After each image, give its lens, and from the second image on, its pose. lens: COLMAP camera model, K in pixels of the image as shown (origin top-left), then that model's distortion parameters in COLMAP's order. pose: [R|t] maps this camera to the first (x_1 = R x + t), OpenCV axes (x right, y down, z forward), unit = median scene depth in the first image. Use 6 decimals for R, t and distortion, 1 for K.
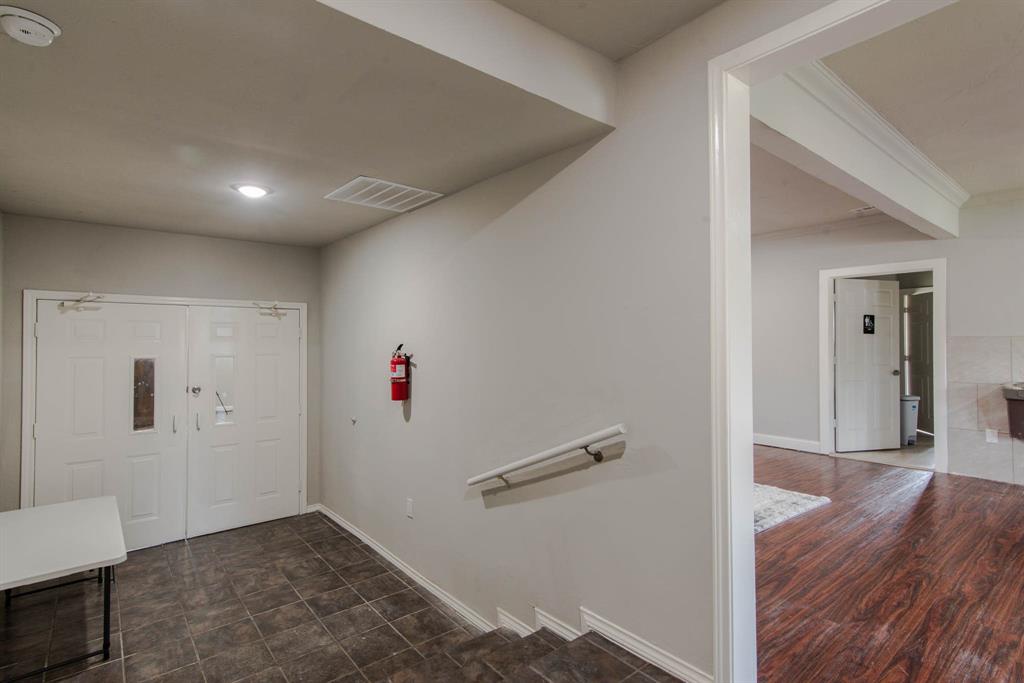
lens RADIAL K [[506.9, 0, 512.0], [0, 506.9, 341.5], [0, 0, 1]] dist [0.030463, 0.000130]
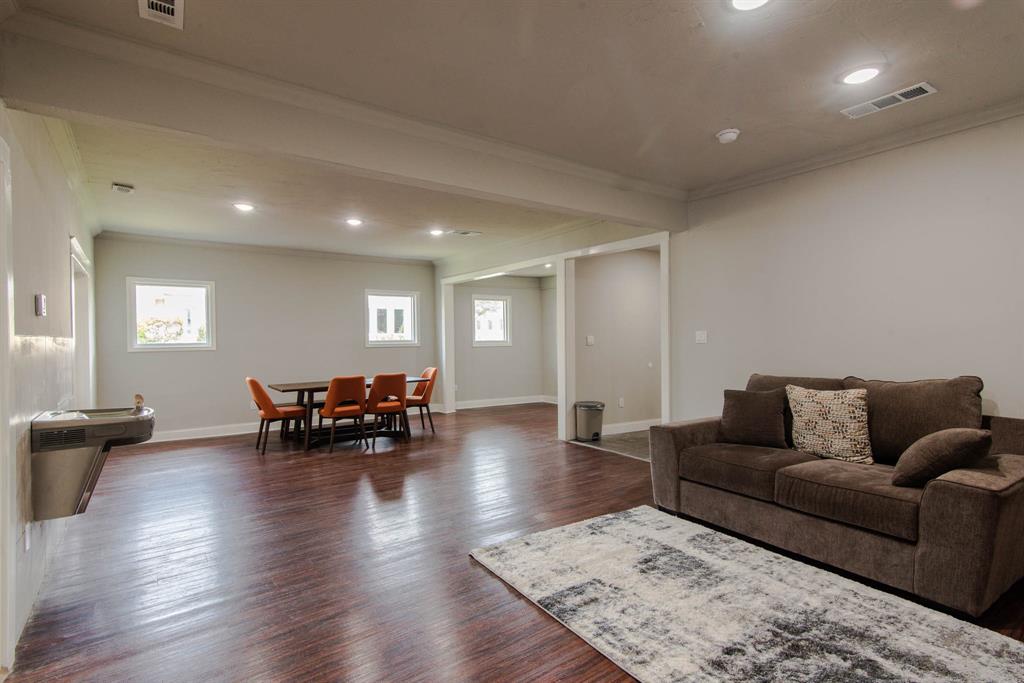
lens RADIAL K [[501.0, 0, 512.0], [0, 501.0, 341.5], [0, 0, 1]] dist [0.002116, 0.000139]
pose [[-0.995998, 0.013045, 0.088419, 0.407261], [0.013591, 0.999892, 0.005571, 0.000361], [-0.088337, 0.006750, -0.996068, 1.424103]]
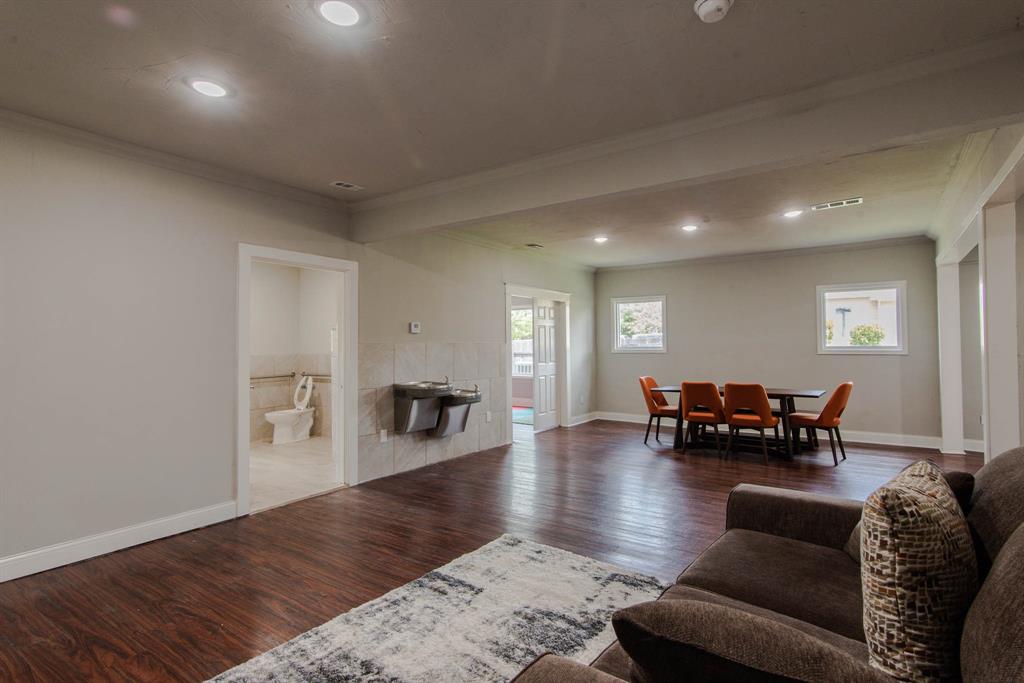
lens RADIAL K [[506.9, 0, 512.0], [0, 506.9, 341.5], [0, 0, 1]] dist [0.030463, 0.000130]
pose [[-0.246778, 0.013071, 0.968984, -0.162321], [0.006066, 0.999910, -0.011943, 0.000824], [-0.969053, 0.002931, -0.246835, 0.994221]]
